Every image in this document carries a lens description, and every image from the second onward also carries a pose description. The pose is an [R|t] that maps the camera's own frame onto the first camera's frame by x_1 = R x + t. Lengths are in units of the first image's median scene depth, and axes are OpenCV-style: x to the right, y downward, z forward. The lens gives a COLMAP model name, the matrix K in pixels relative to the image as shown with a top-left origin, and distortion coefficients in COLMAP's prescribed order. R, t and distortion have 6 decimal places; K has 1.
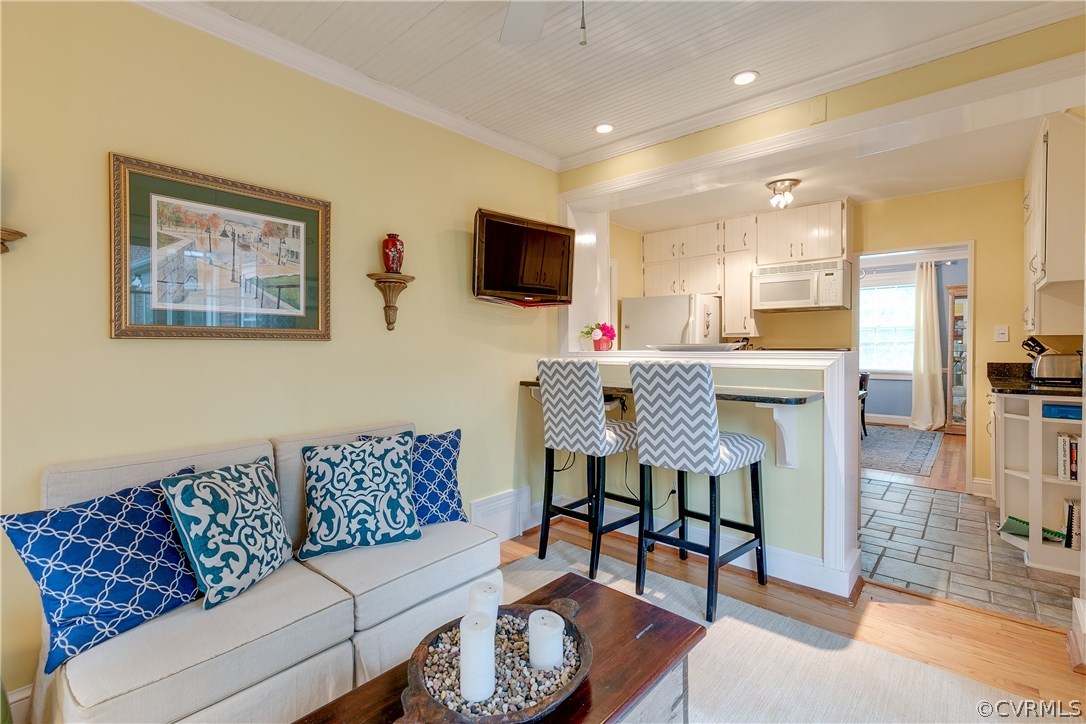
lens RADIAL K [[497.0, 0, 541.7], [0, 497.0, 350.8], [0, 0, 1]] dist [0.000301, 0.000021]
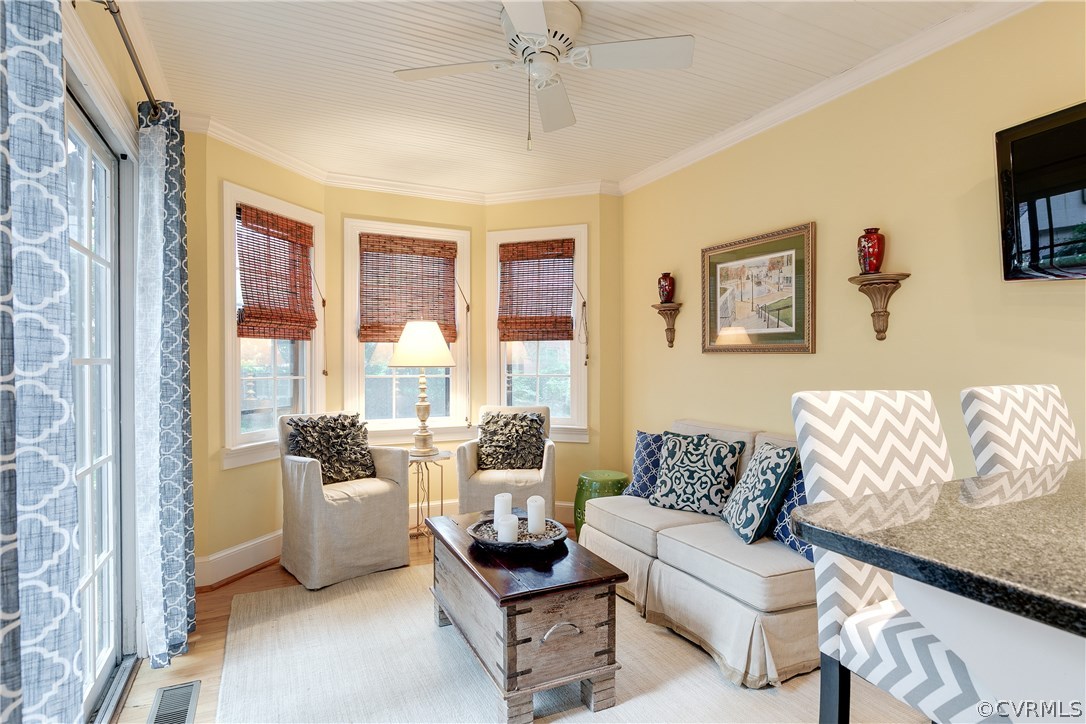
lens RADIAL K [[568.0, 0, 554.0], [0, 568.0, 361.6], [0, 0, 1]] dist [-0.003306, -0.000846]
pose [[-0.371729, 0.008839, -0.928299, 0.959601], [-0.006330, 0.999907, 0.012055, -0.015140], [0.928320, 0.010358, -0.371638, 1.007695]]
